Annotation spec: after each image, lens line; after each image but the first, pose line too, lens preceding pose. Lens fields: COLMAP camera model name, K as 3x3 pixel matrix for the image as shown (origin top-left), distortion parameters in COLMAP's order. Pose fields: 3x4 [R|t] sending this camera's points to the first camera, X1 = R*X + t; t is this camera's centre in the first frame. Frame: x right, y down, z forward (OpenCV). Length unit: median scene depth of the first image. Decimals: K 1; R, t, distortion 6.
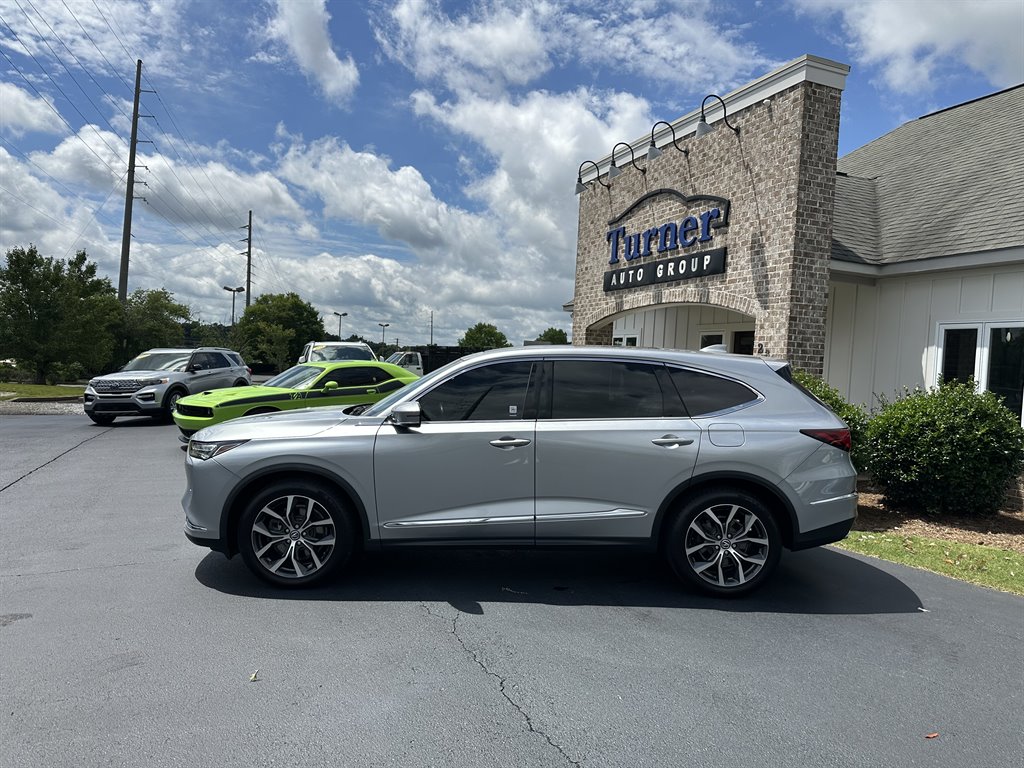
lens RADIAL K [[753.1, 0, 511.2], [0, 753.1, 408.8], [0, 0, 1]] dist [0.017778, -0.001559]
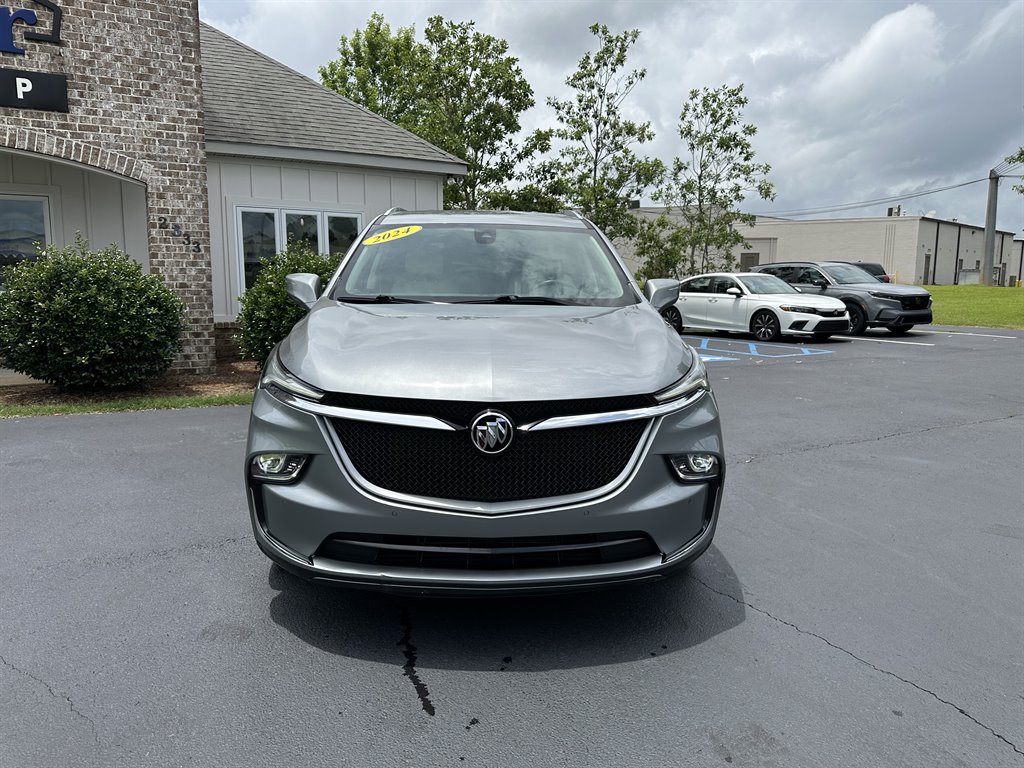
lens RADIAL K [[762.4, 0, 505.4], [0, 762.4, 398.9], [0, 0, 1]] dist [0.008922, -0.006572]
pose [[-0.097143, -0.196998, 0.975579, -0.482910], [0.039032, 0.978707, 0.201516, -0.038300], [-0.994505, 0.057655, -0.087385, 0.599266]]
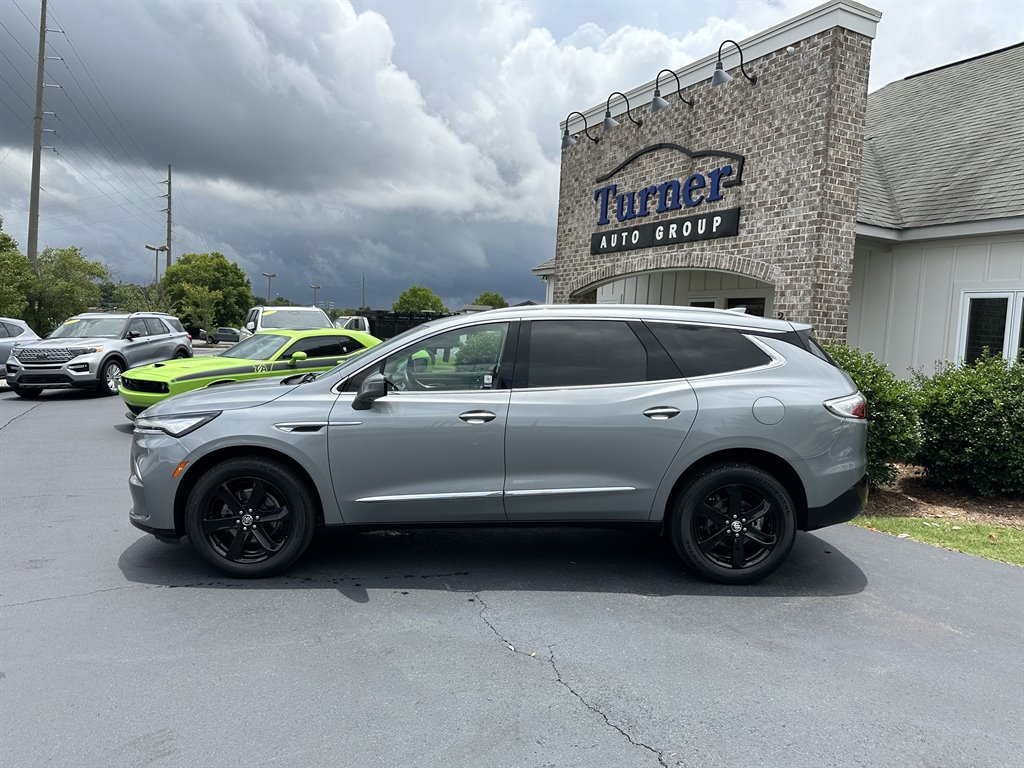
lens RADIAL K [[762.4, 0, 505.4], [0, 762.4, 398.9], [0, 0, 1]] dist [0.008922, -0.006572]
pose [[0.996674, -0.005102, 0.081328, -0.071679], [0.002376, 0.999433, 0.033584, -0.010724], [-0.081453, -0.033279, 0.996121, 0.074667]]
